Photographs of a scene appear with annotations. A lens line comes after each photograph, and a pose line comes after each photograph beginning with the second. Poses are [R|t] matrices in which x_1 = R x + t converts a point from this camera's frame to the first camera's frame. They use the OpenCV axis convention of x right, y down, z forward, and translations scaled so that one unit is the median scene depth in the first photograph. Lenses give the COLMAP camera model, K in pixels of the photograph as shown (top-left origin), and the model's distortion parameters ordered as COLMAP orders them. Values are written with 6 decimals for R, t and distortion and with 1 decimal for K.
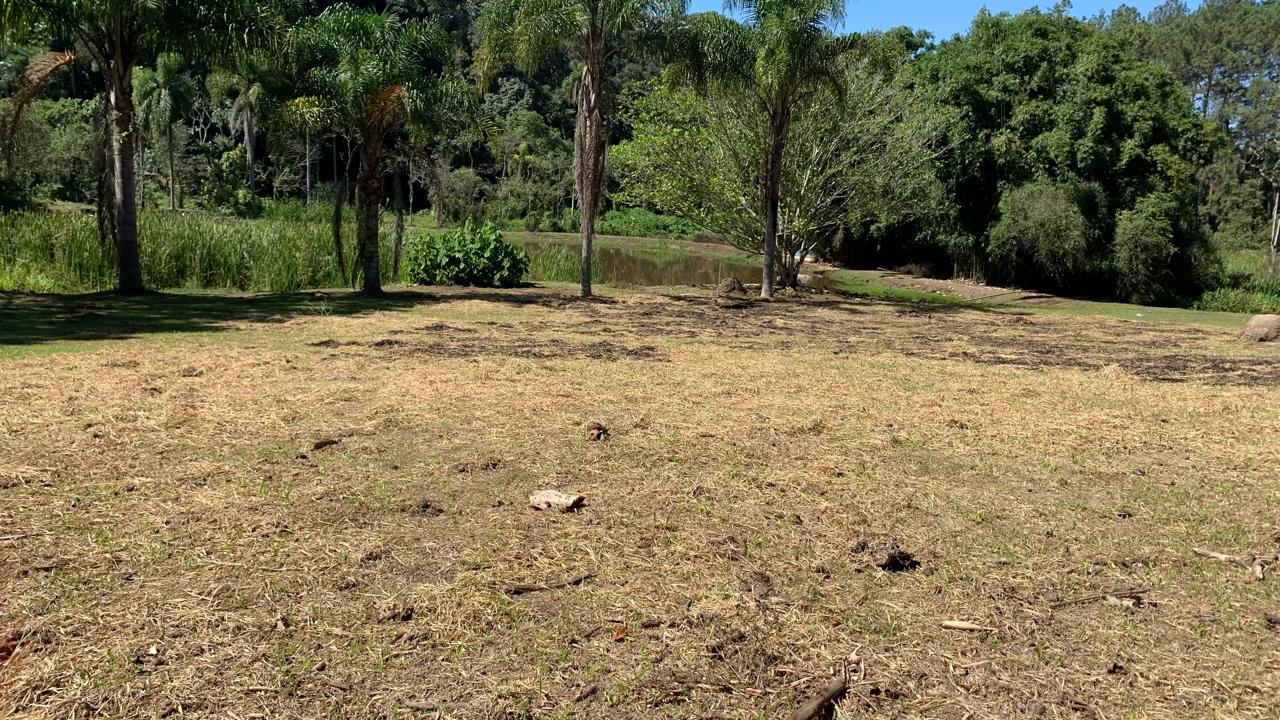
lens RADIAL K [[928.1, 0, 645.5], [0, 928.1, 369.7], [0, 0, 1]] dist [-0.008988, -0.017046]
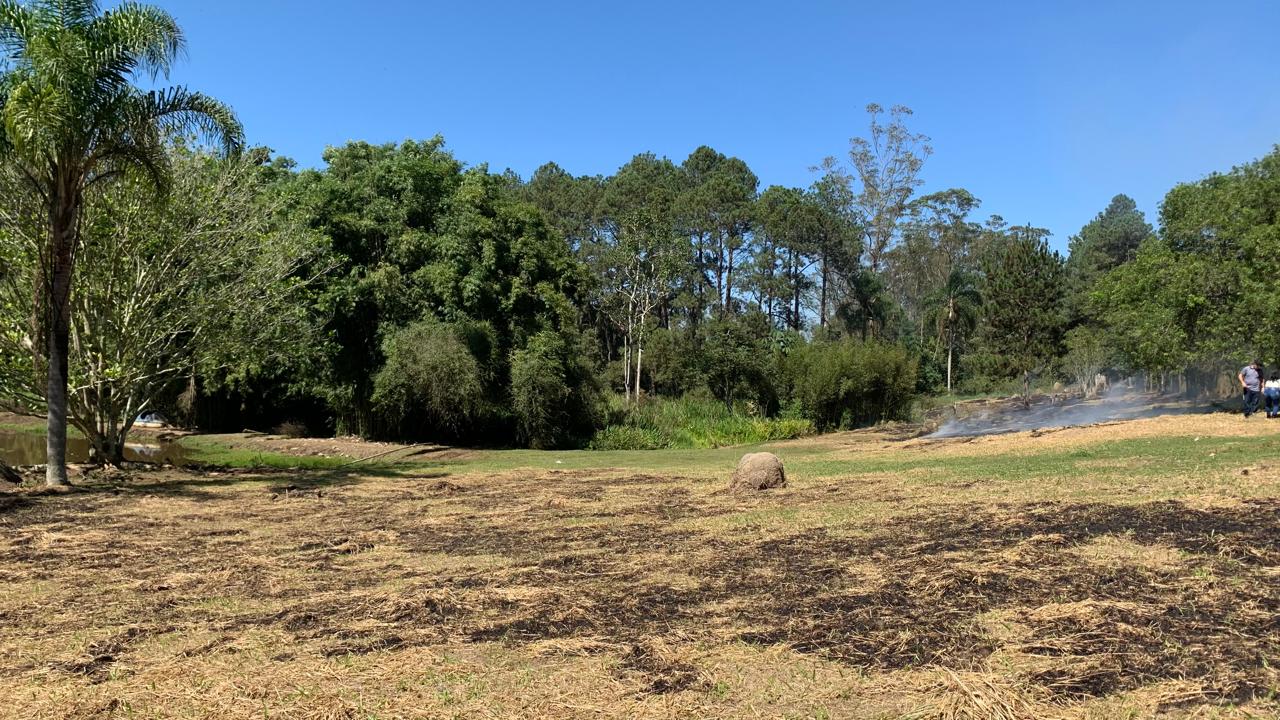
lens RADIAL K [[928.1, 0, 636.5], [0, 928.1, 349.9], [0, 0, 1]] dist [-0.008988, -0.017046]
pose [[0.799257, -0.013643, 0.600835, 0.051399], [0.126950, 0.981016, -0.146599, -0.019636], [-0.587428, 0.193446, 0.785816, 0.187143]]
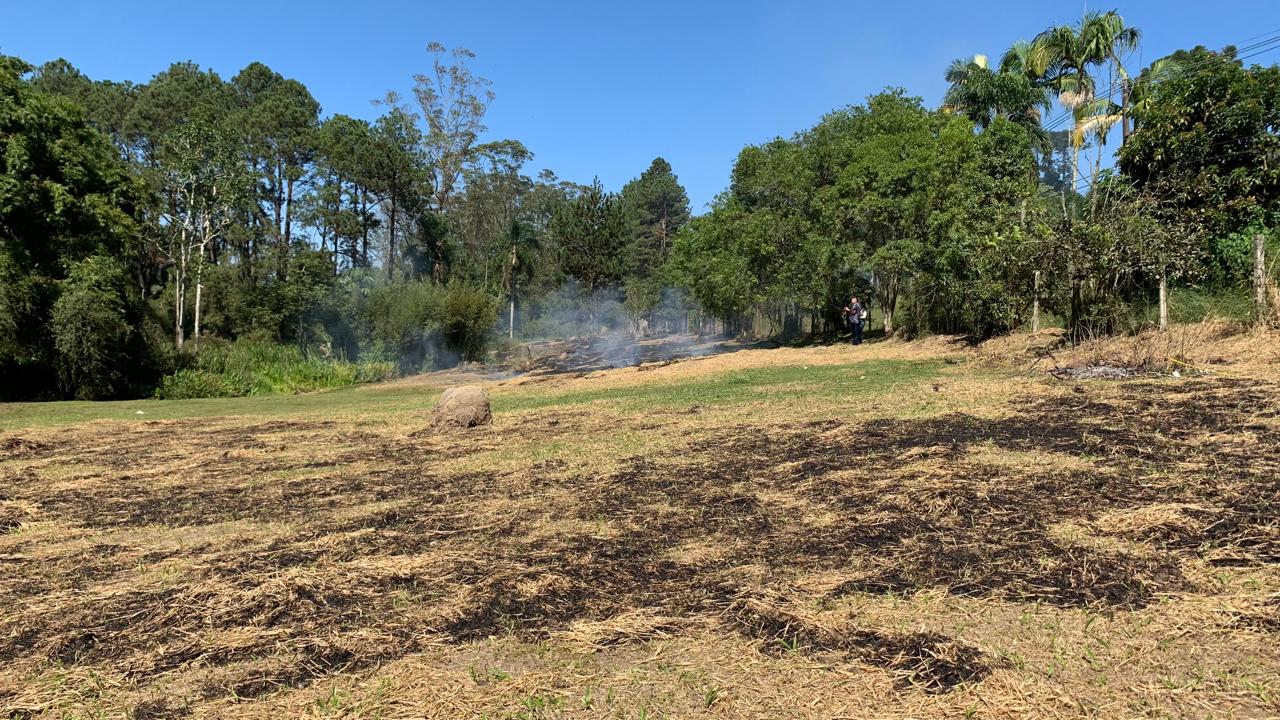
lens RADIAL K [[928.1, 0, 632.8], [0, 928.1, 364.9], [0, 0, 1]] dist [-0.008988, -0.017046]
pose [[0.436731, -0.067758, 0.897037, 0.043223], [0.160712, 0.986995, -0.003691, -0.023831], [-0.885120, 0.145776, 0.441940, 0.253263]]
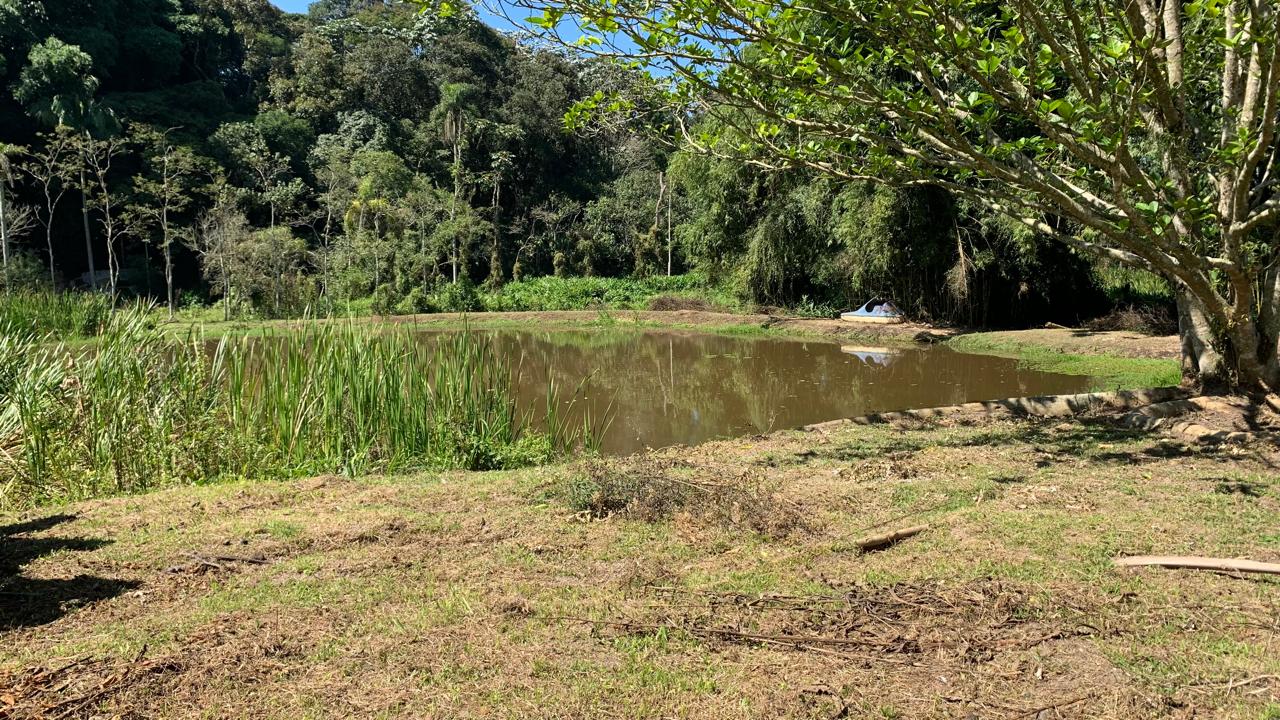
lens RADIAL K [[928.1, 0, 646.5], [0, 928.1, 364.3], [0, 0, 1]] dist [-0.008988, -0.017046]
pose [[0.990702, -0.086370, 0.105119, -0.031409], [0.095917, 0.991363, -0.089435, -0.077957], [-0.096486, 0.098686, 0.990430, 0.643286]]
